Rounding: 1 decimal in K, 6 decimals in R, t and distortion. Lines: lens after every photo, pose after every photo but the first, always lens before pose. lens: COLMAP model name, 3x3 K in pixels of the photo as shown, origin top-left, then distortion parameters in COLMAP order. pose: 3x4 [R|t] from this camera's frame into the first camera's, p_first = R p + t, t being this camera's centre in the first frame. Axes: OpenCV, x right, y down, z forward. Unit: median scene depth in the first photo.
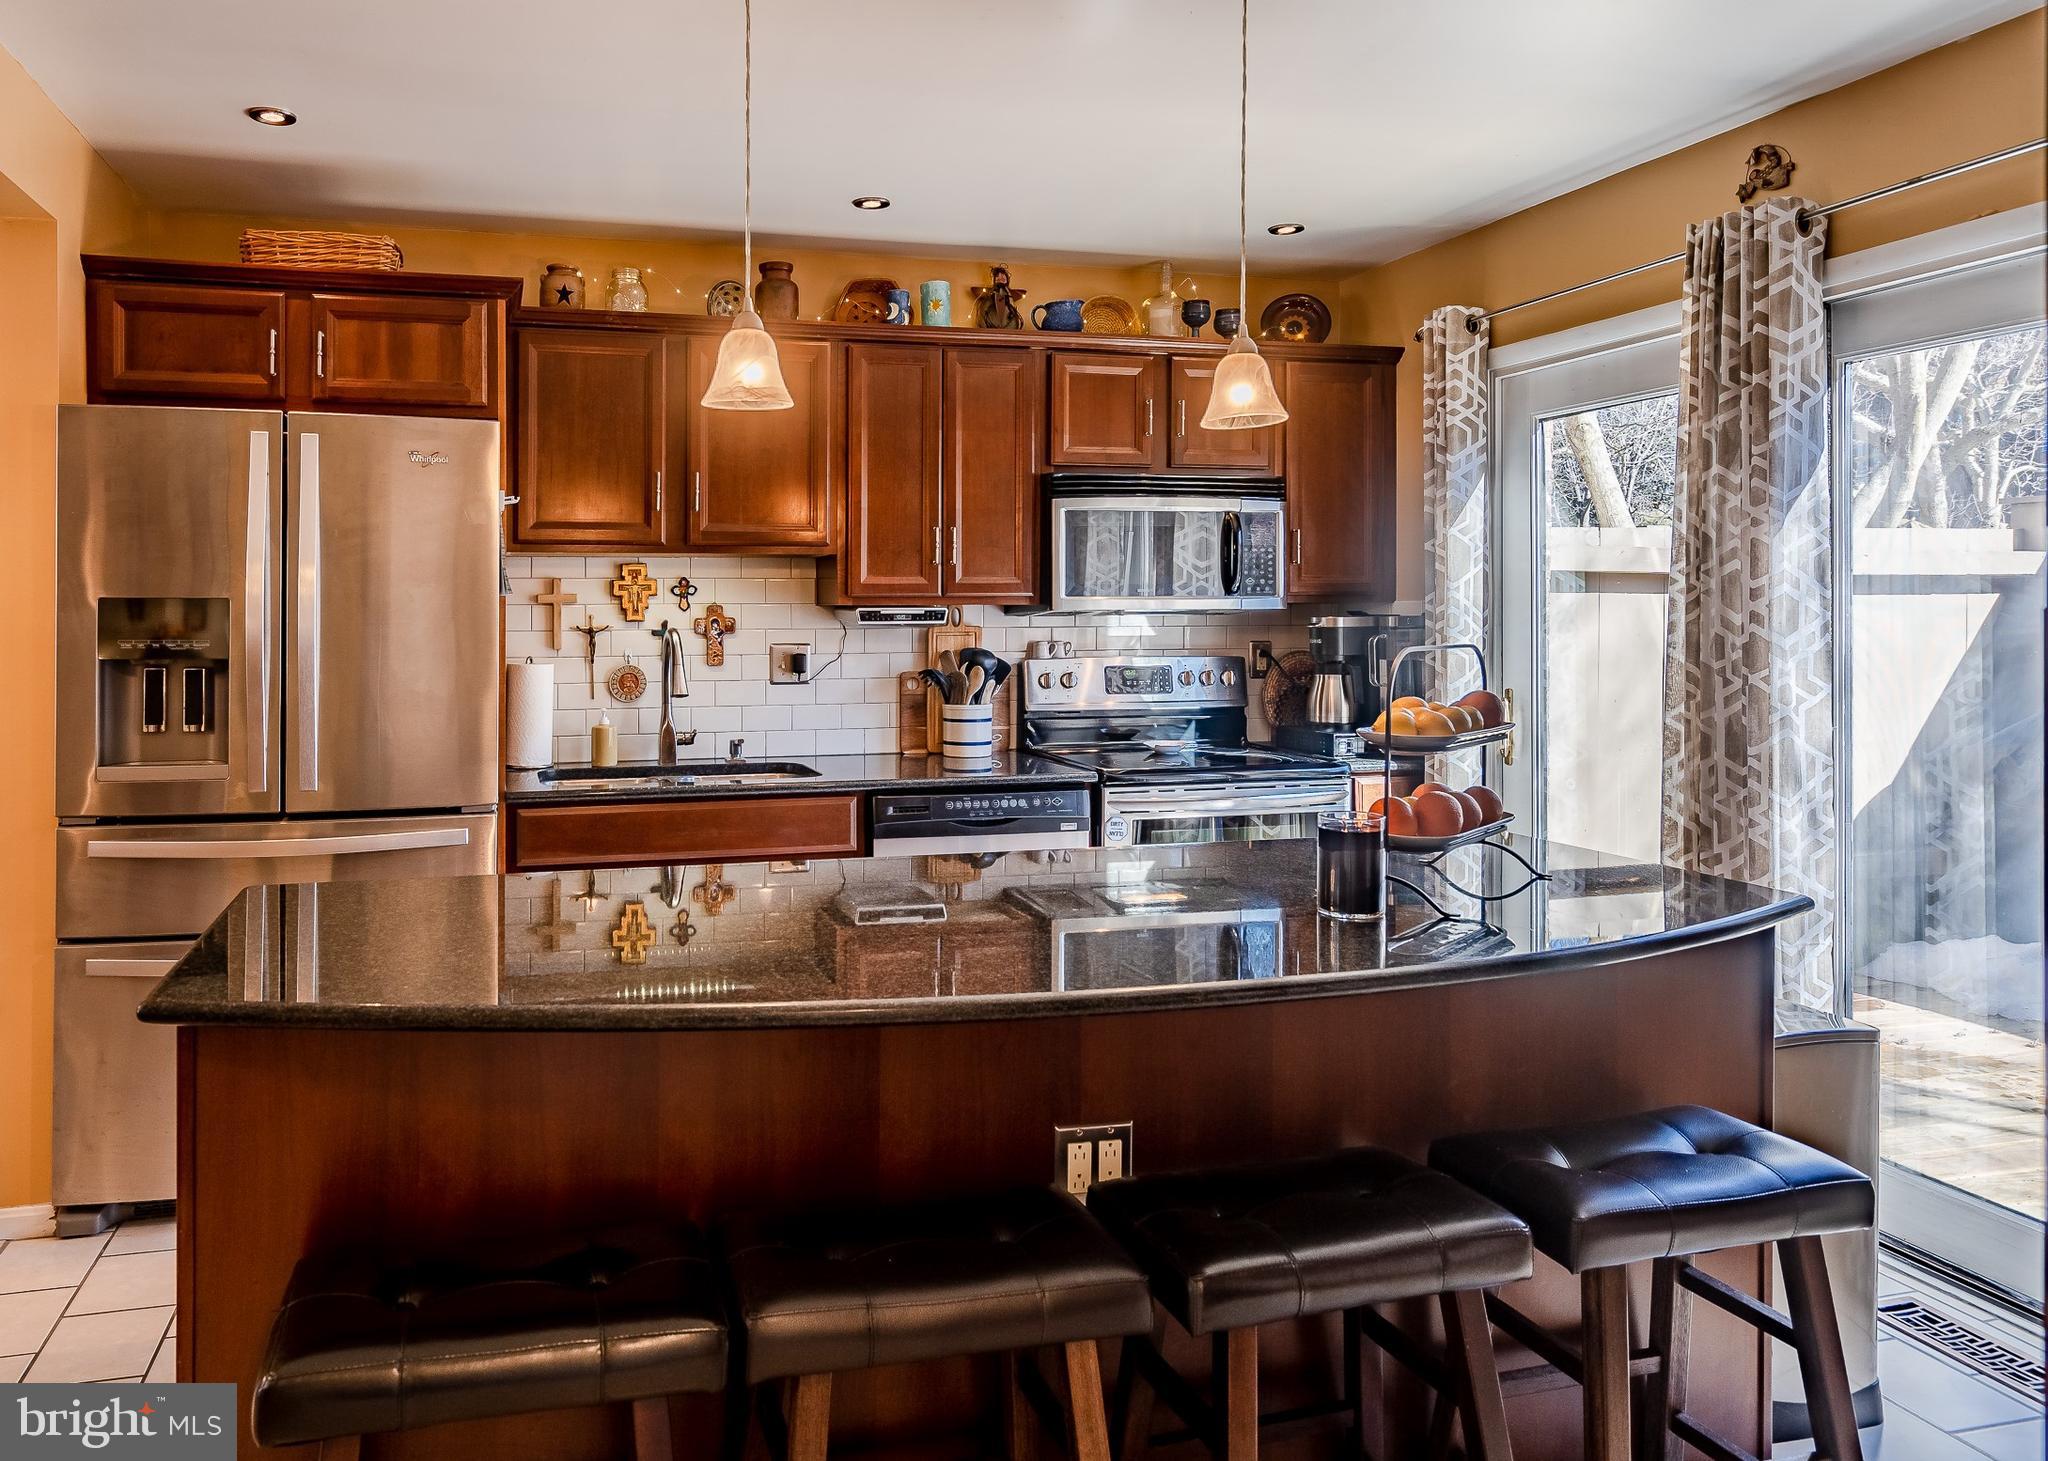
lens RADIAL K [[1498.5, 0, 1023.3], [0, 1498.5, 587.9], [0, 0, 1]] dist [0.037182, 0.000656]
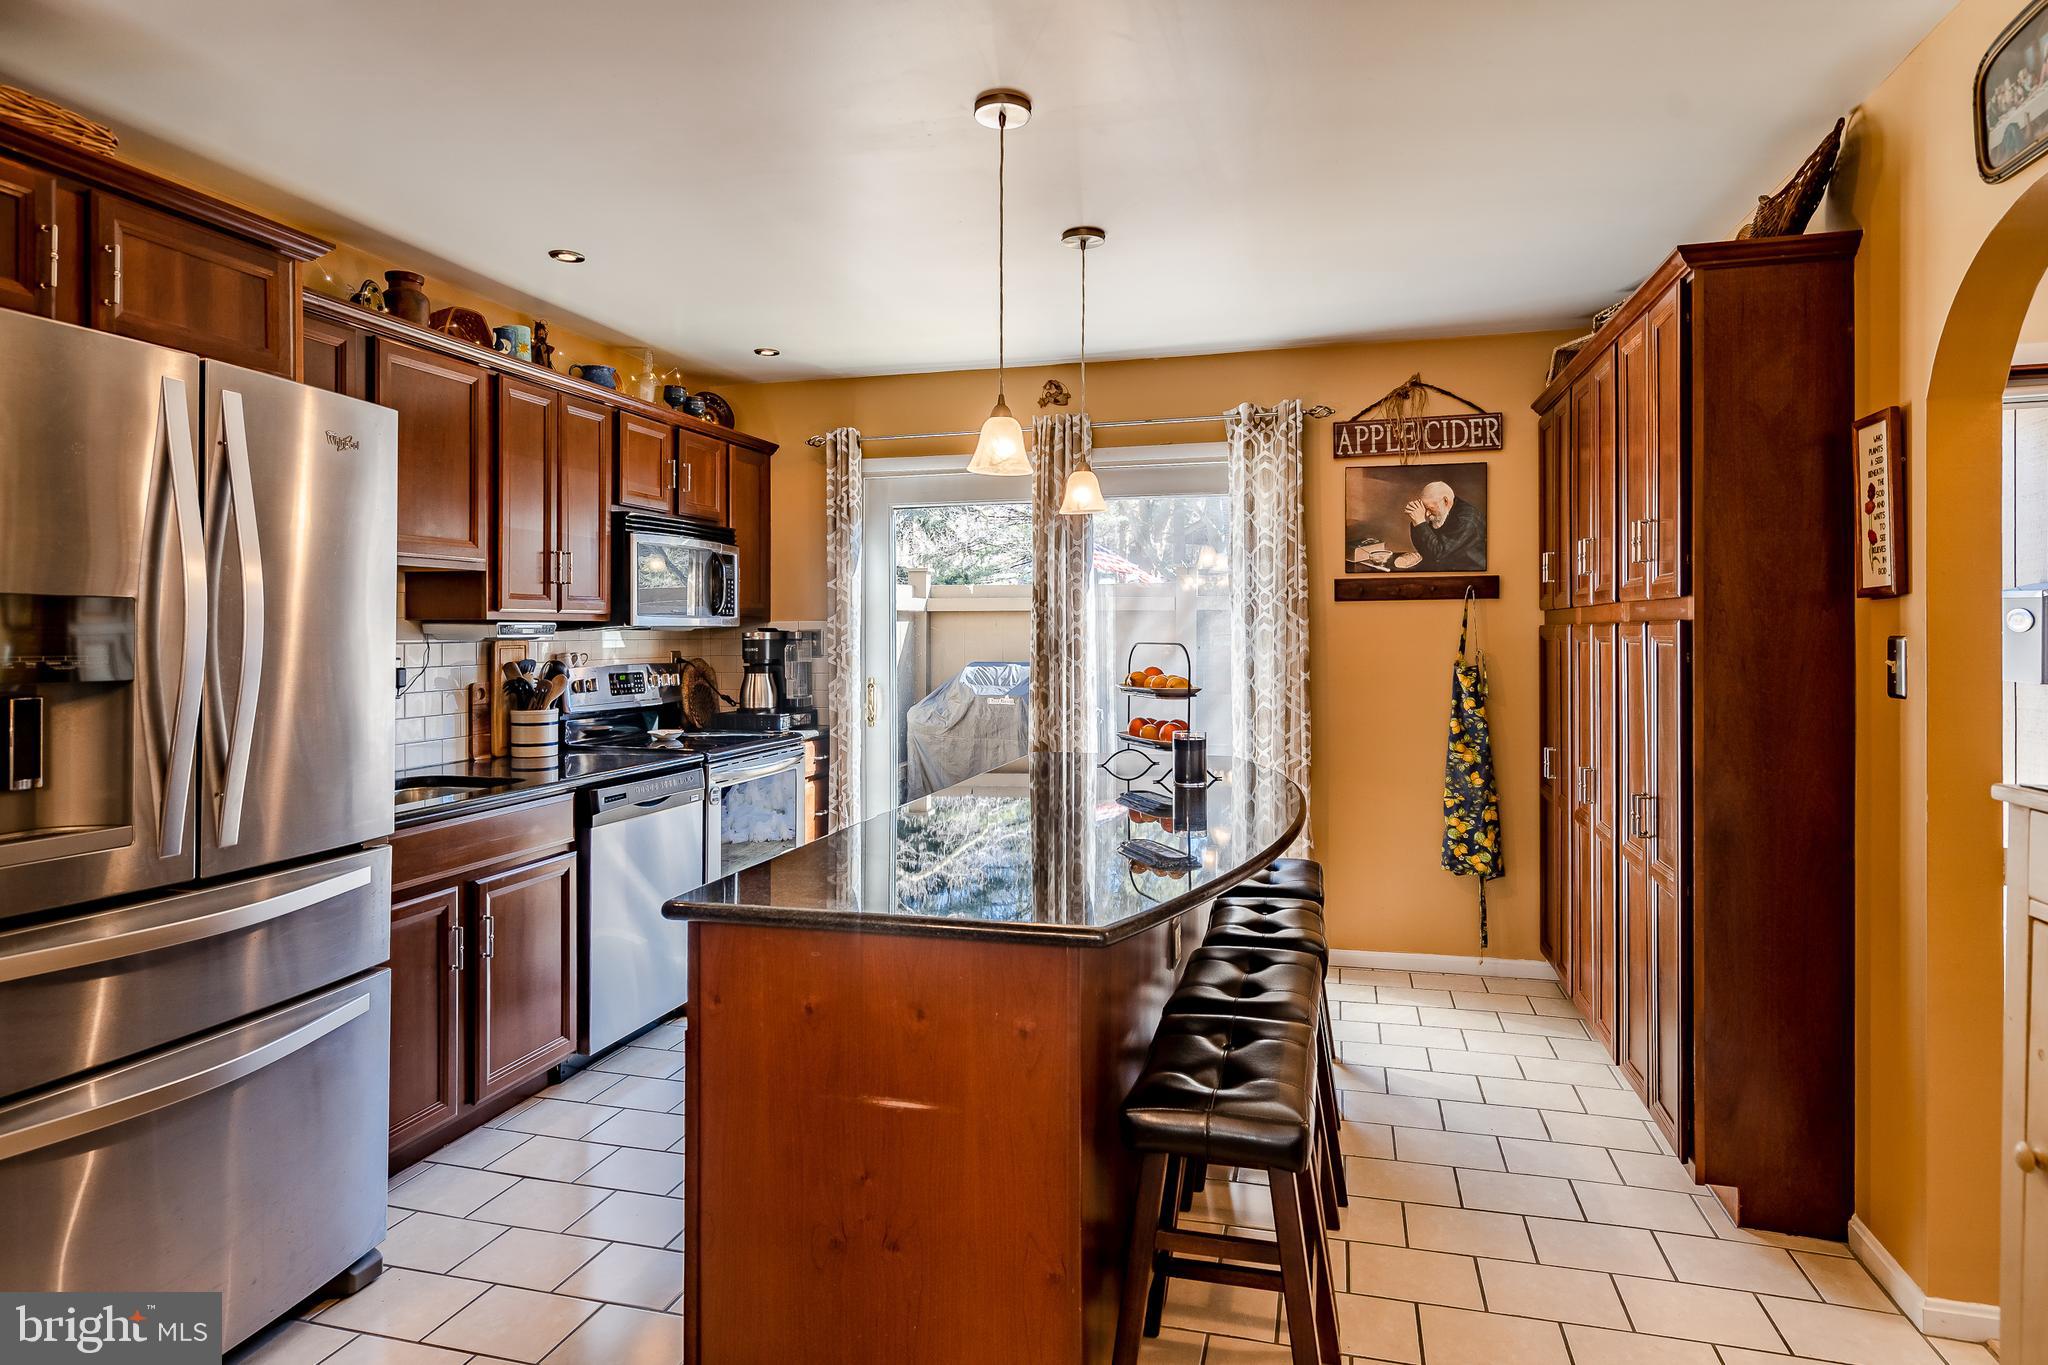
lens RADIAL K [[1139.2, 0, 1023.4], [0, 1139.2, 622.1], [0, 0, 1]] dist [0.001592, 0.000625]
pose [[0.488135, 0.009648, 0.872715, -0.624932], [-0.011017, 0.999927, -0.004892, 0.013052], [-0.872699, -0.007226, 0.488205, 0.278630]]
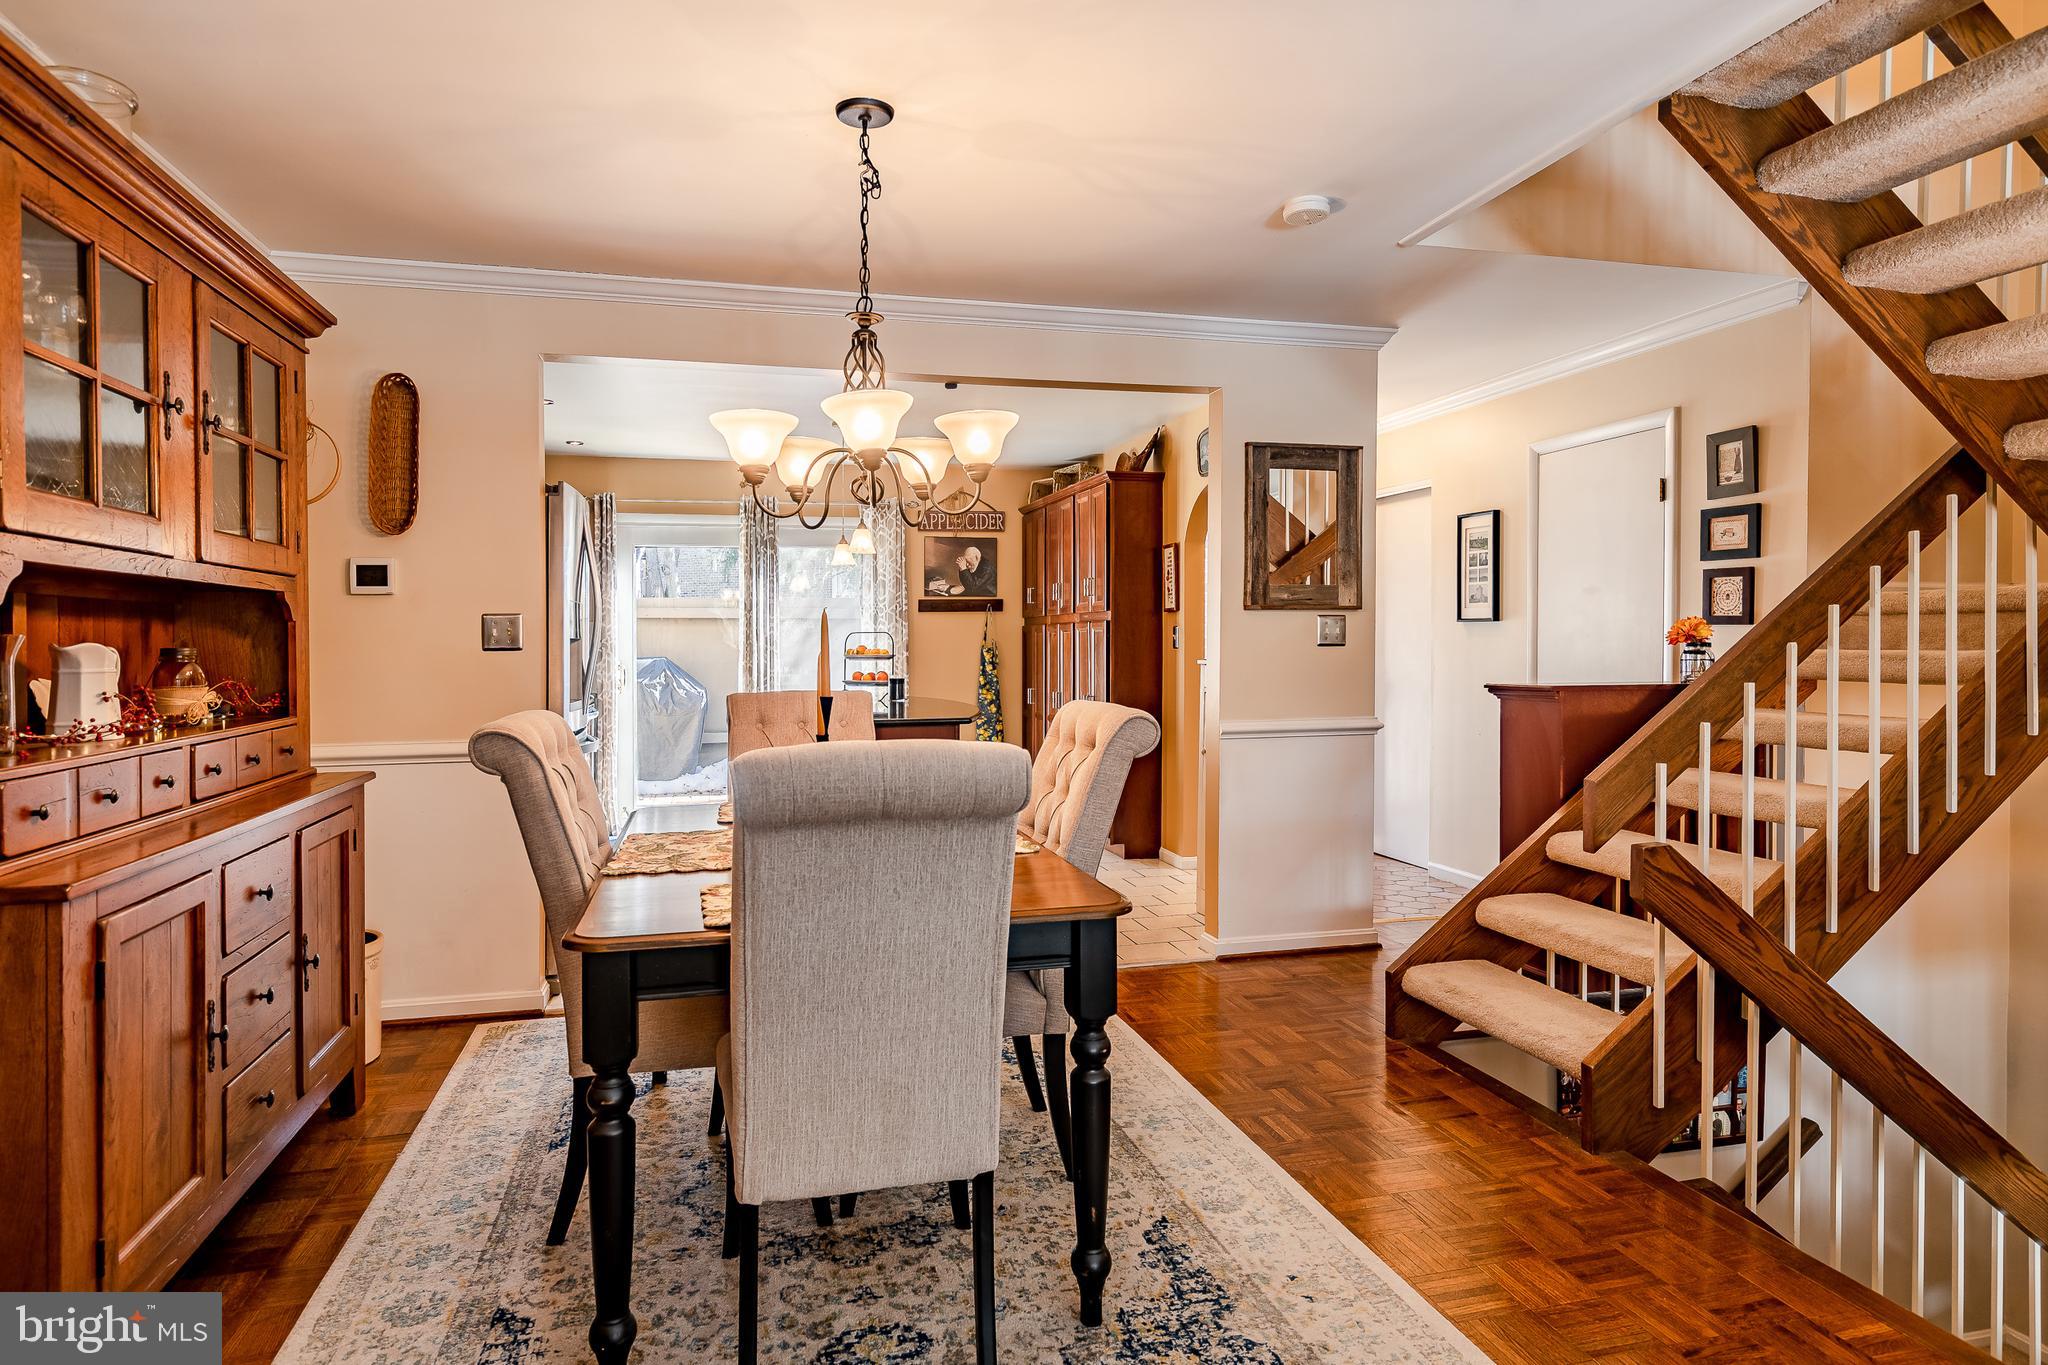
lens RADIAL K [[1139.2, 0, 1023.4], [0, 1139.2, 622.1], [0, 0, 1]] dist [0.001592, 0.000625]
pose [[-0.021955, 0.020129, 0.999556, -1.447348], [-0.005539, 0.999779, -0.020255, 0.039298], [-0.999744, -0.005981, -0.021838, 0.415348]]
